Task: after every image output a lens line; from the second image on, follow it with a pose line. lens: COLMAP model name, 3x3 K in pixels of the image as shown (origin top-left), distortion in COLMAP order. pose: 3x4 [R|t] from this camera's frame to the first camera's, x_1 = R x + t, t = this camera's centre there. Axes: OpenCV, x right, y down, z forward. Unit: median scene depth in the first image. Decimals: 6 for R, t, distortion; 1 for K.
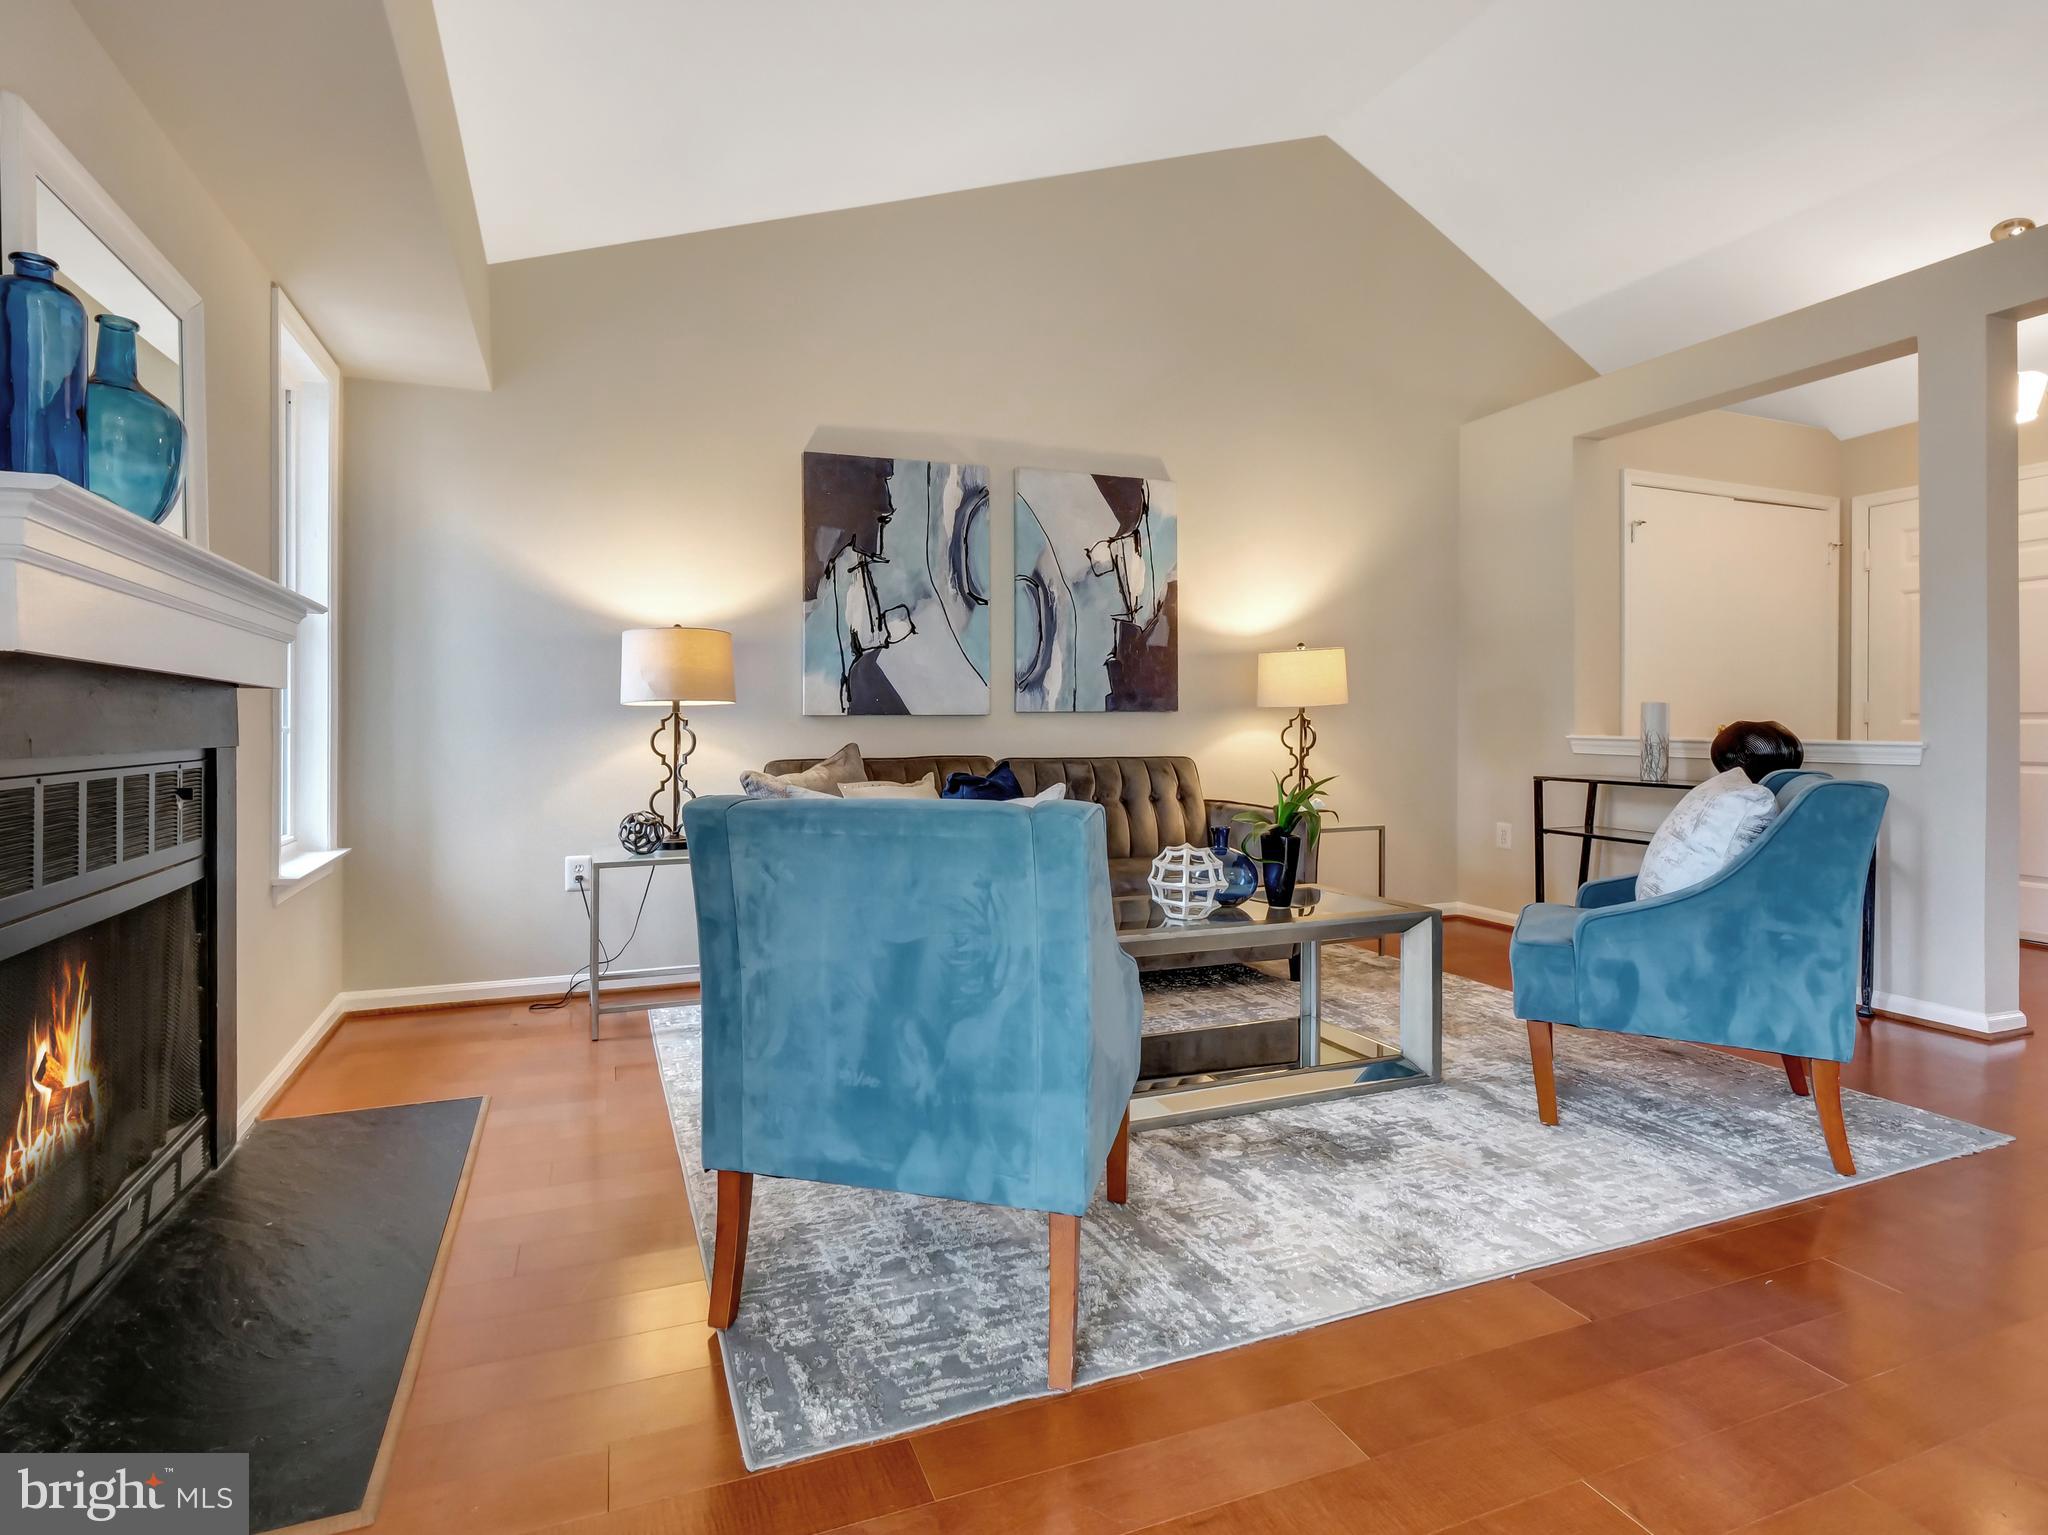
lens RADIAL K [[1003.3, 0, 963.7], [0, 1003.3, 759.0], [0, 0, 1]] dist [-0.031698, 0.000236]
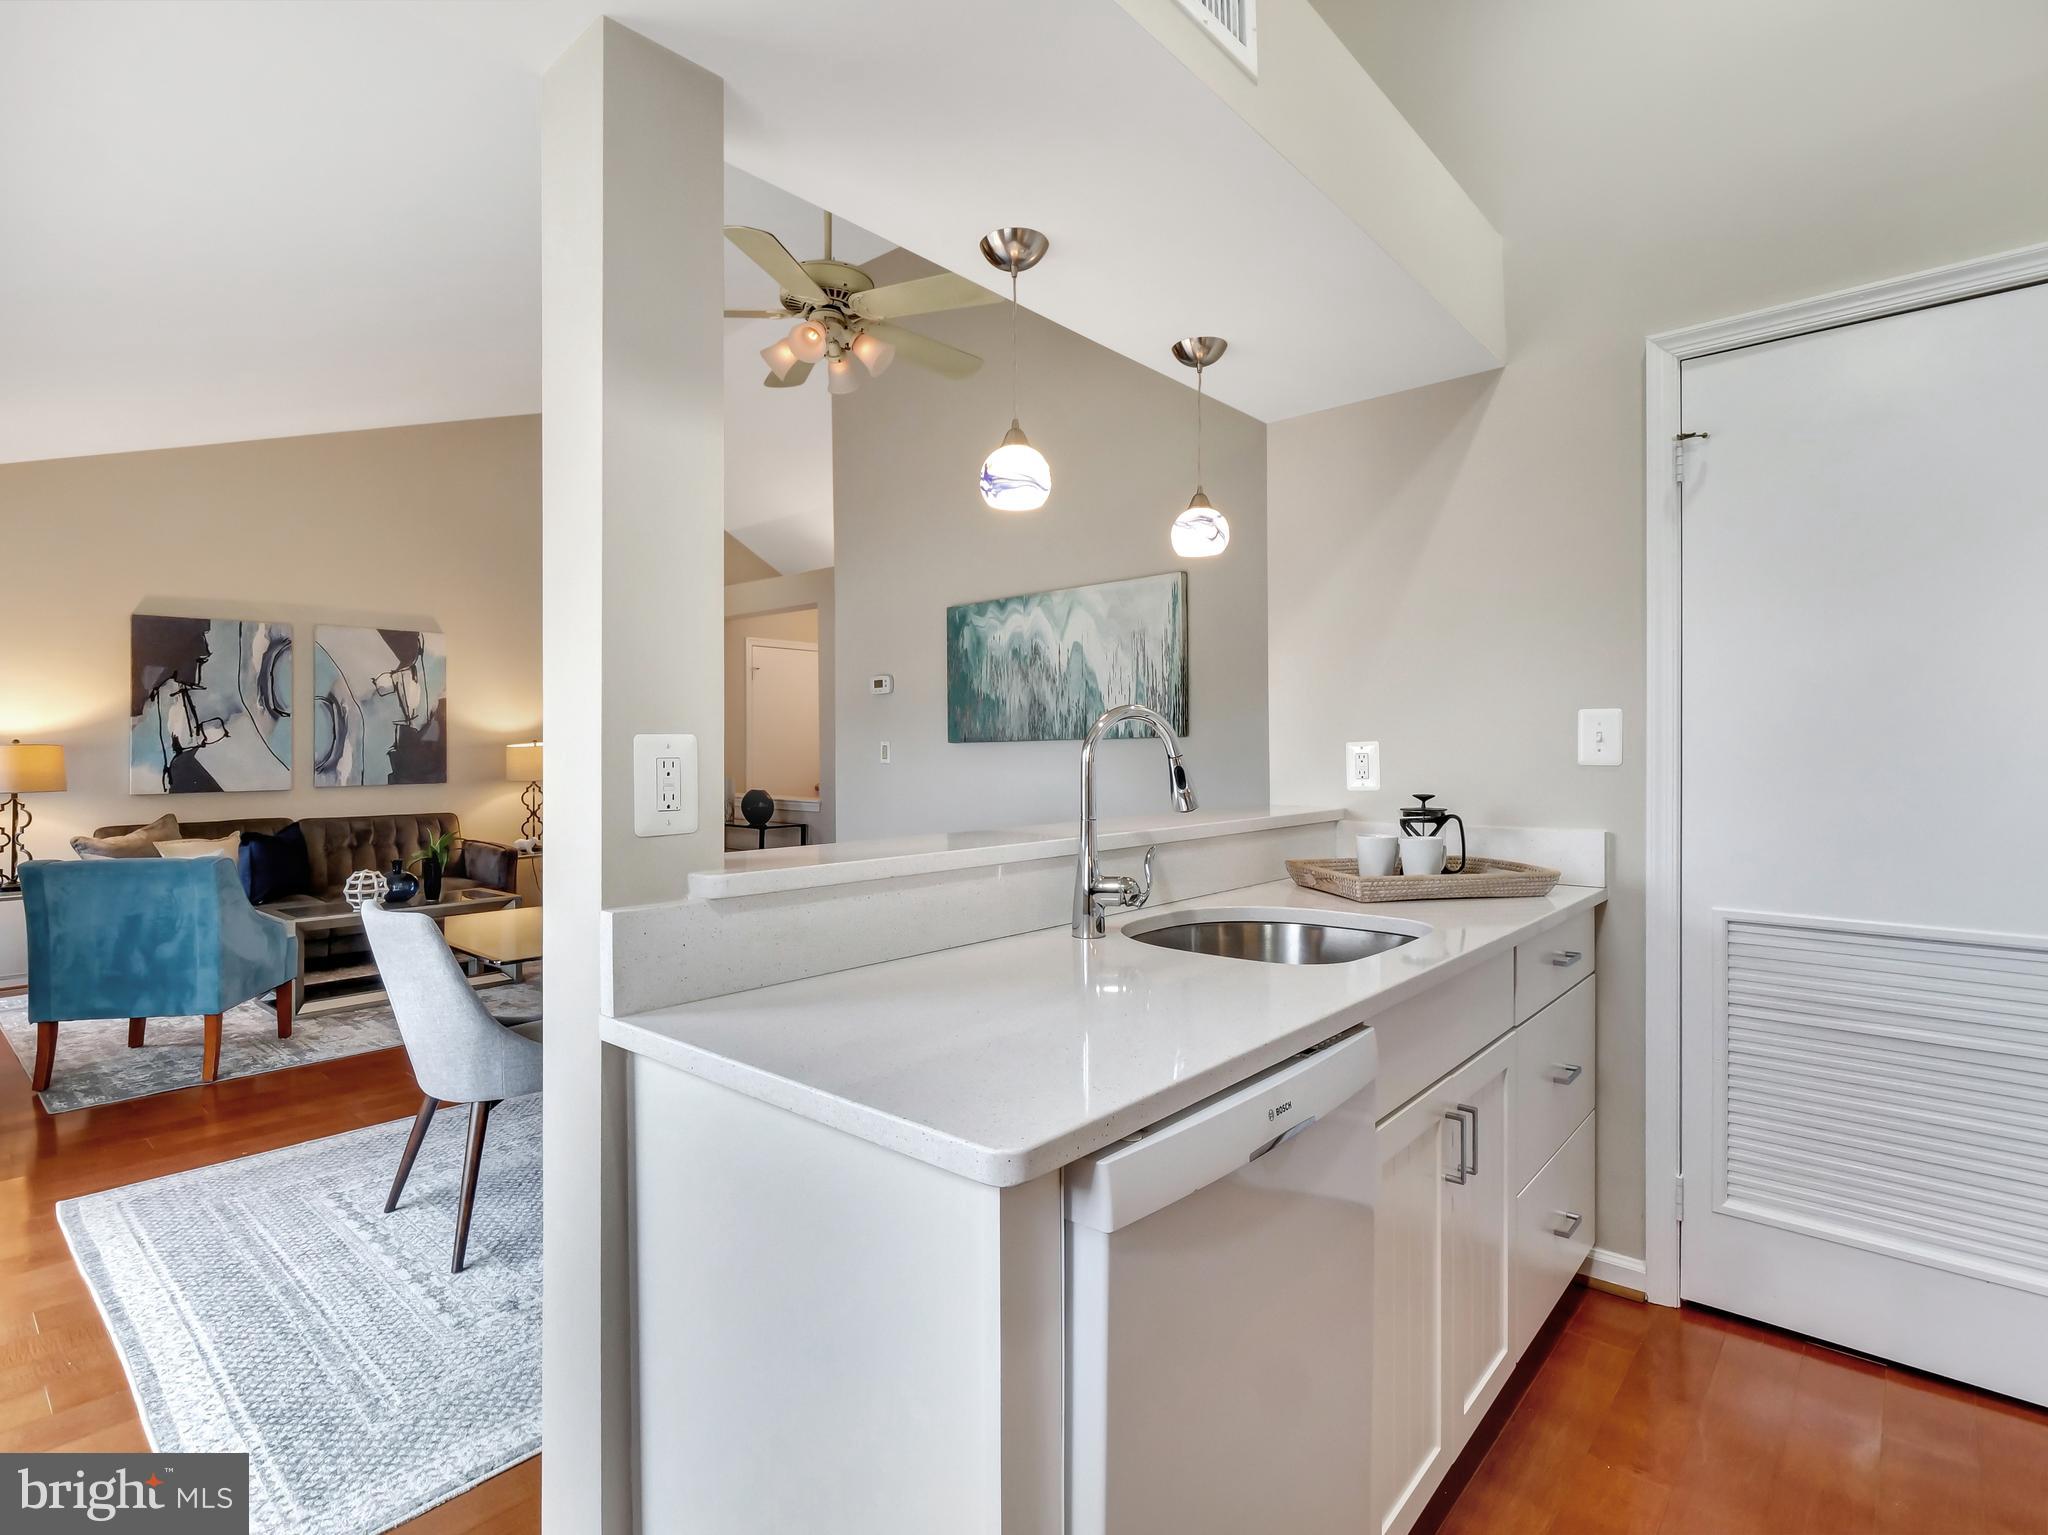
lens RADIAL K [[1028.7, 0, 1064.2], [0, 1028.7, 749.0], [0, 0, 1]] dist [-0.044091, 0.008613]
pose [[0.859575, -0.000054, 0.511009, 0.284140], [0.013989, 0.999628, -0.023426, -0.060902], [-0.510817, 0.027286, 0.859256, -0.995981]]
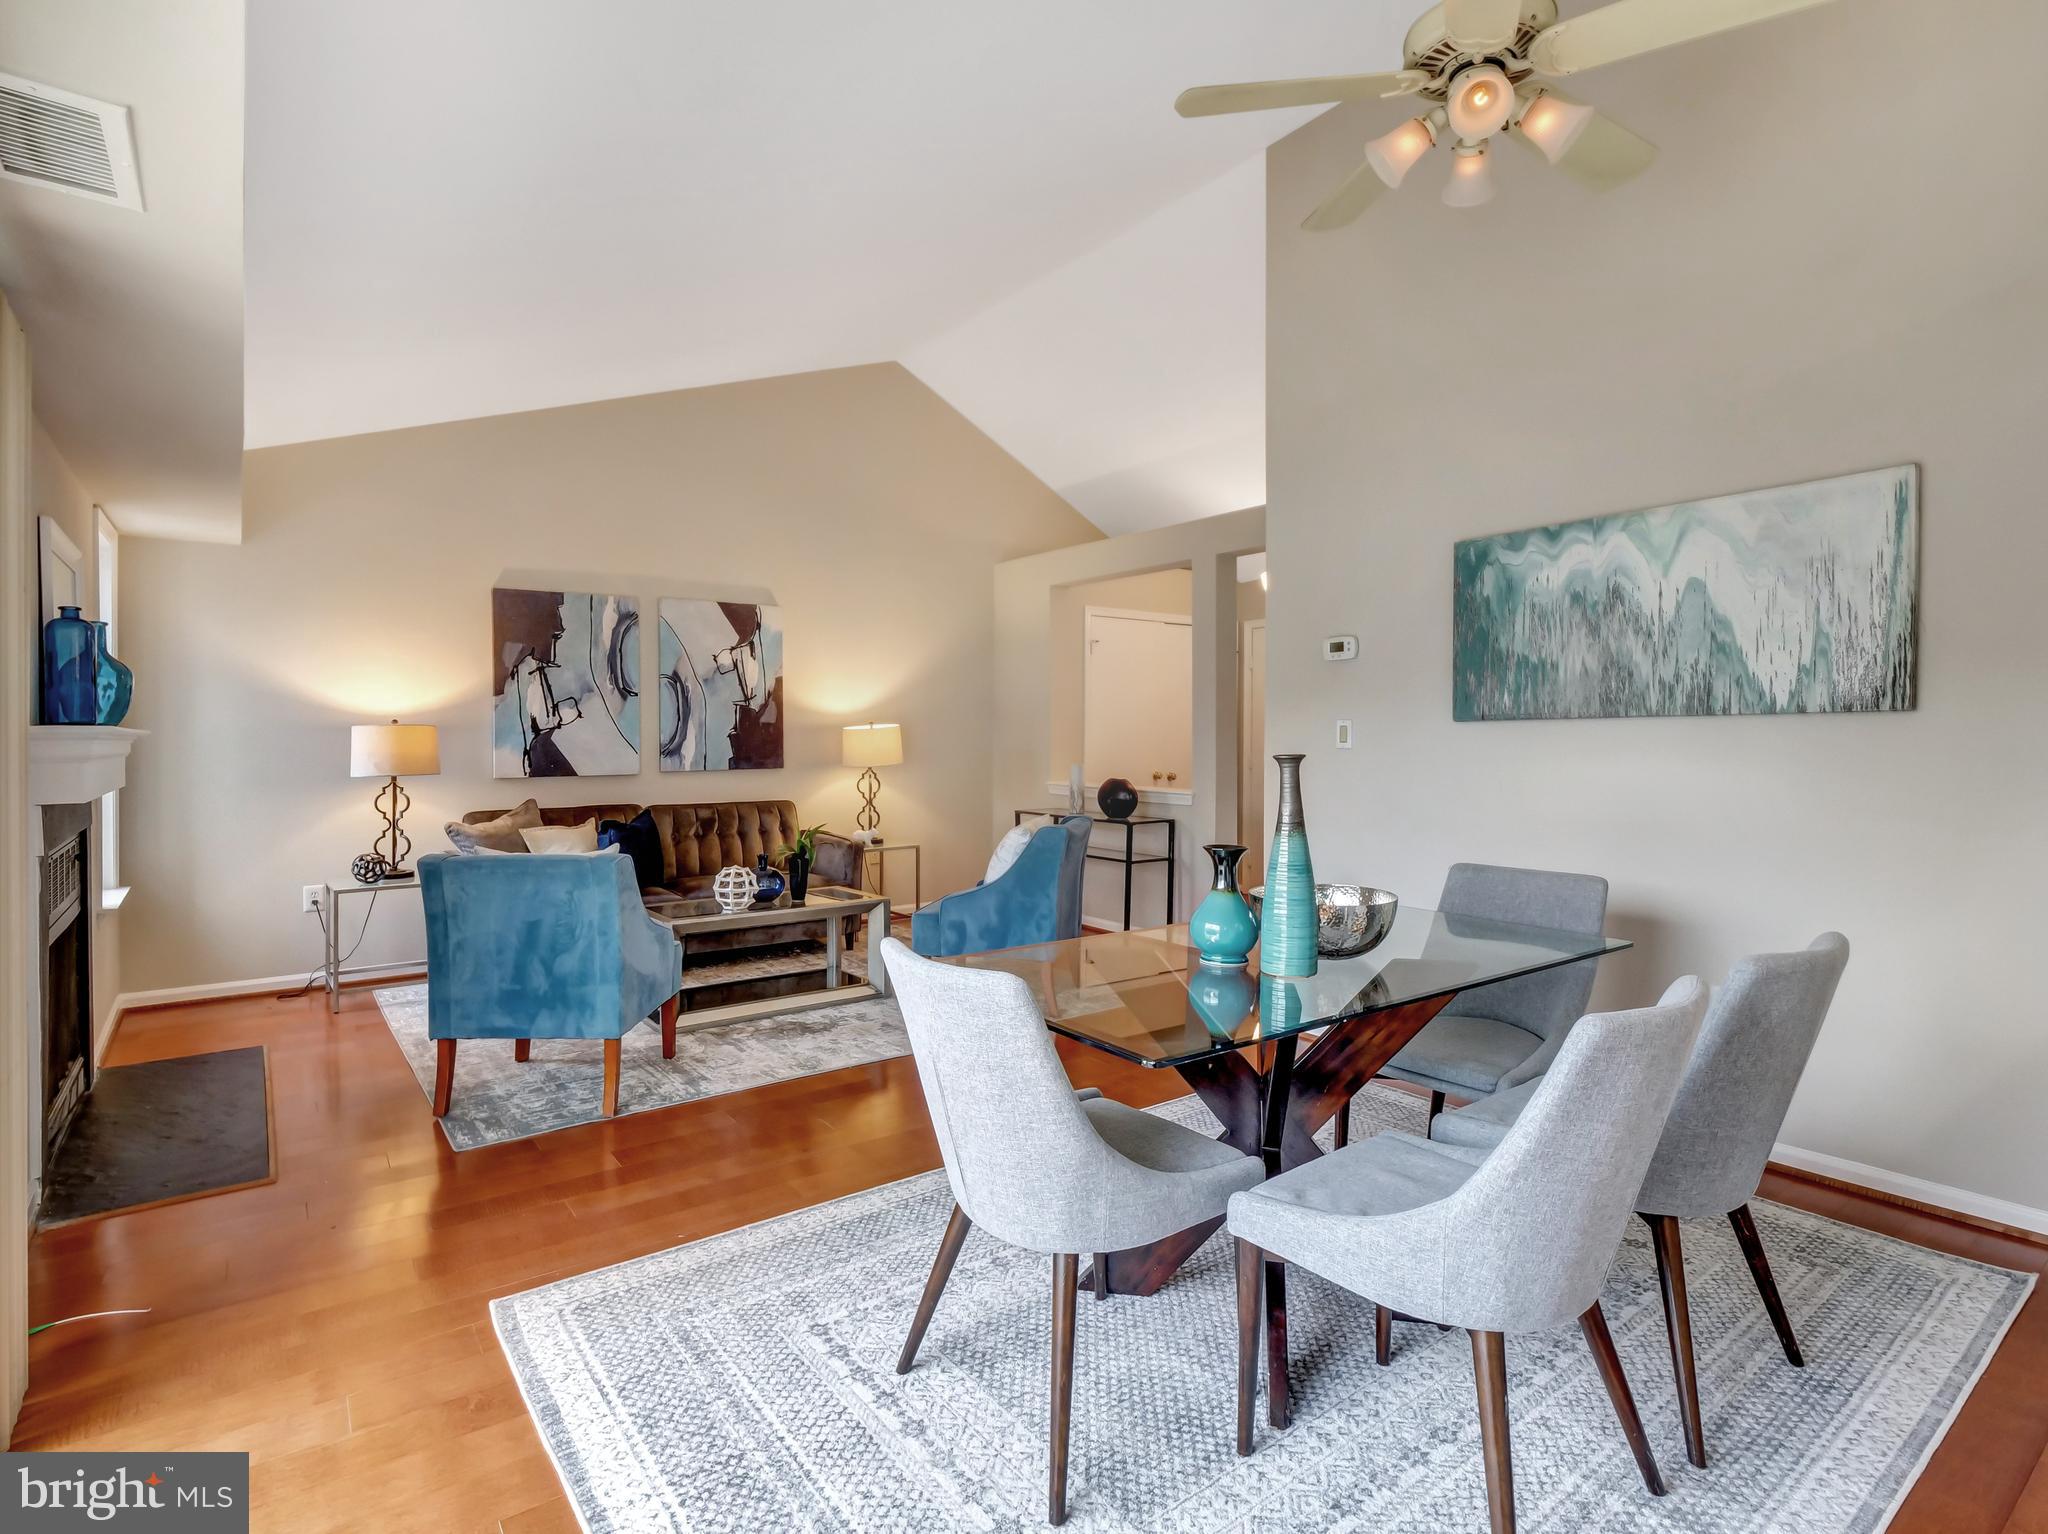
lens RADIAL K [[1024.7, 0, 1024.0], [0, 1024.7, 767.0], [0, 0, 1]] dist [-0.033889, -0.000377]
pose [[0.953921, -0.006416, 0.299988, 0.125718], [0.005660, 0.999978, 0.003389, -0.063631], [-0.300004, -0.001535, 0.953937, -0.594838]]
